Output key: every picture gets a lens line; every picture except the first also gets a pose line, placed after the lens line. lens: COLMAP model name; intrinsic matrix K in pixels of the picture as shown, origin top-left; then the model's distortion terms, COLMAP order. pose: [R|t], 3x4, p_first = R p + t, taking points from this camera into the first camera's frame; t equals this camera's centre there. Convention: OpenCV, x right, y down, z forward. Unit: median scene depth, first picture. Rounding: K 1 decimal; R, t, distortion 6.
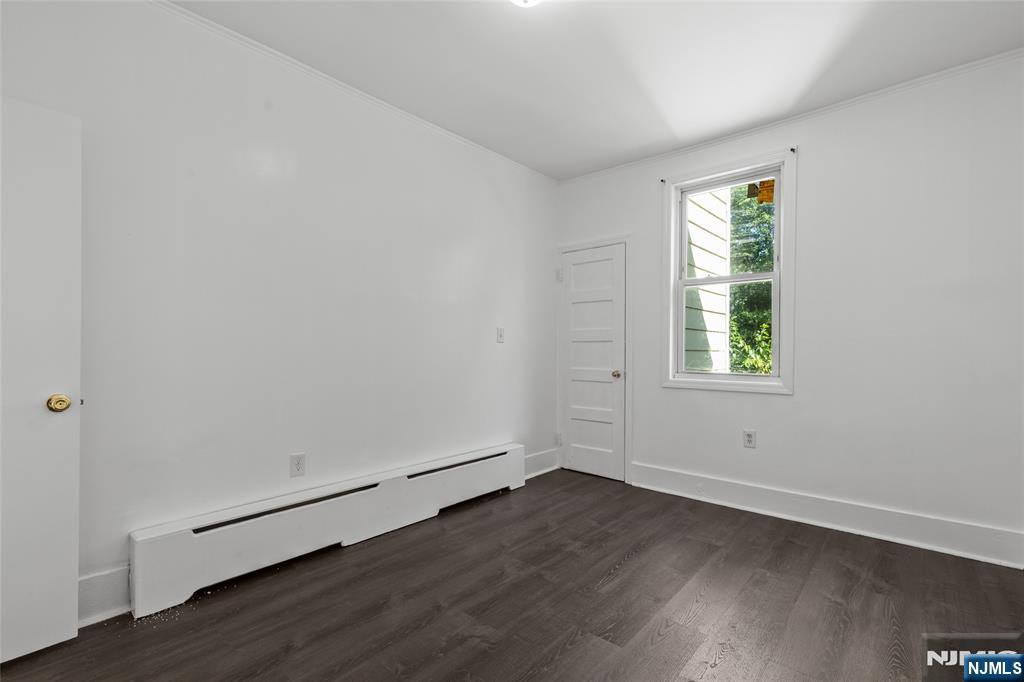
lens RADIAL K [[462.2, 0, 518.5], [0, 462.2, 351.3], [0, 0, 1]] dist [0.008575, -0.000461]
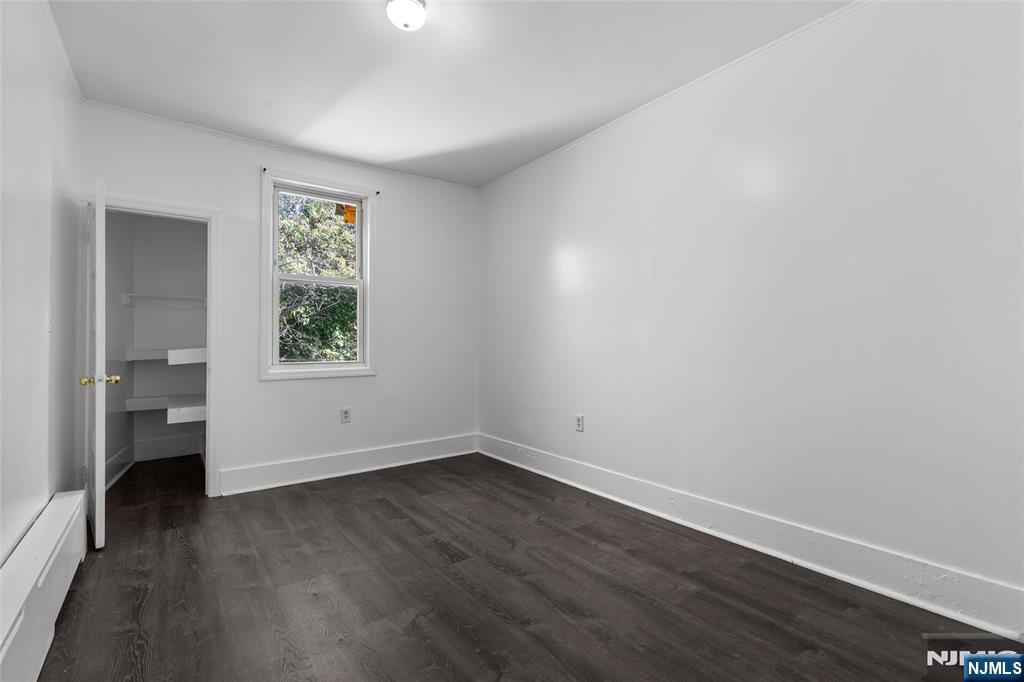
lens RADIAL K [[462.2, 0, 519.7], [0, 462.2, 335.8], [0, 0, 1]] dist [0.008575, -0.000461]
pose [[0.208503, 0.003910, 0.978014, -0.631918], [0.005344, 0.999973, -0.005137, -0.010972], [-0.978007, 0.006297, 0.208476, 0.322245]]
